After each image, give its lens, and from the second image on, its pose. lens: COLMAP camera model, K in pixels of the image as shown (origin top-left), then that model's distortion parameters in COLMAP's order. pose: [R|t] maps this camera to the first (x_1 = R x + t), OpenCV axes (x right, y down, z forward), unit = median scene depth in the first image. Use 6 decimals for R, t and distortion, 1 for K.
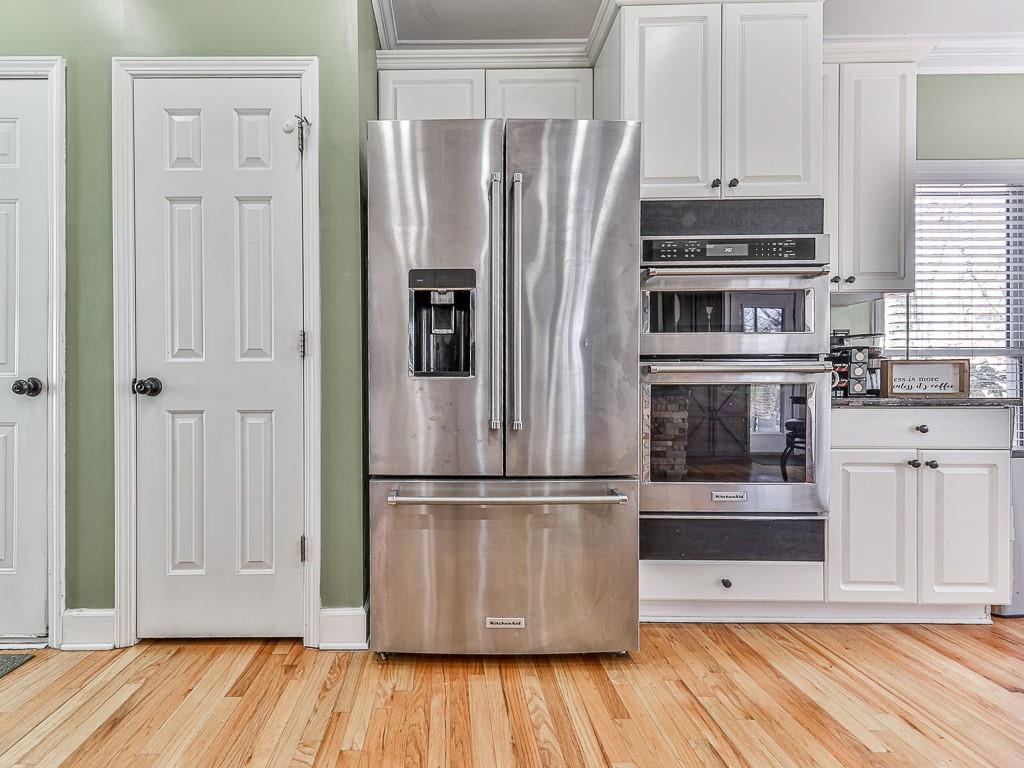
lens RADIAL K [[420.9, 0, 512.0], [0, 420.9, 384.0], [0, 0, 1]] dist [0.002207, 0.000301]
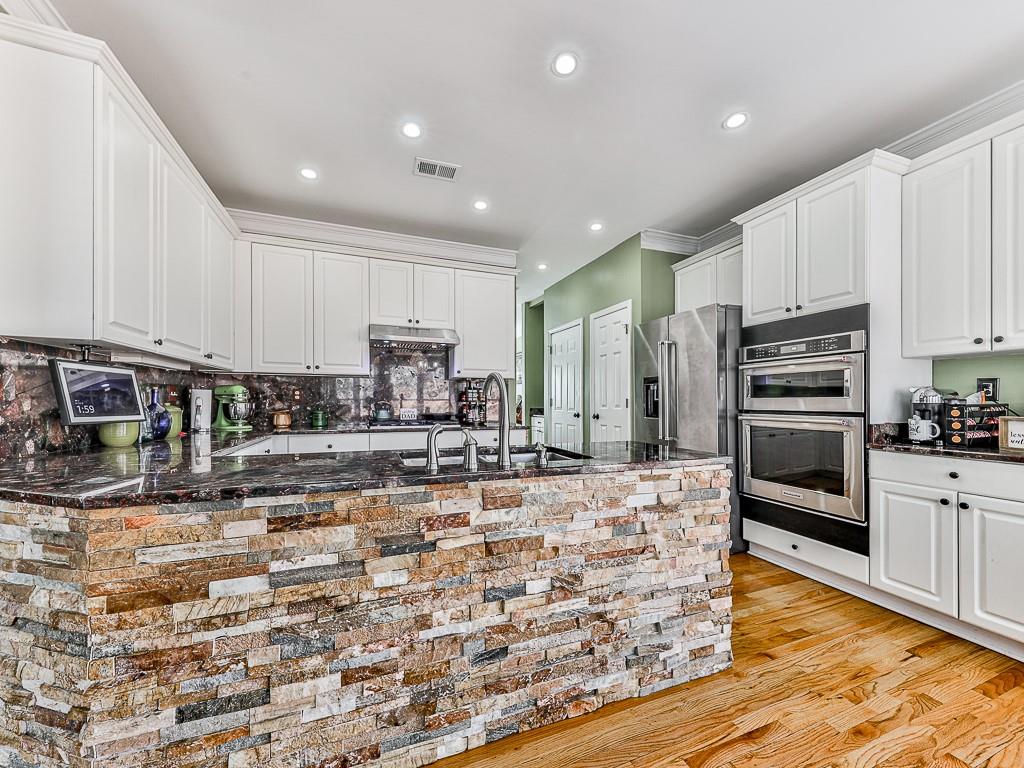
lens RADIAL K [[385.4, 0, 512.5], [0, 385.4, 400.1], [0, 0, 1]] dist [0.000844, 0.000069]
pose [[0.362989, 0.000431, -0.931793, 1.547032], [0.002648, 0.999995, 0.001494, -0.117856], [0.931789, -0.003010, 0.362987, -0.611046]]
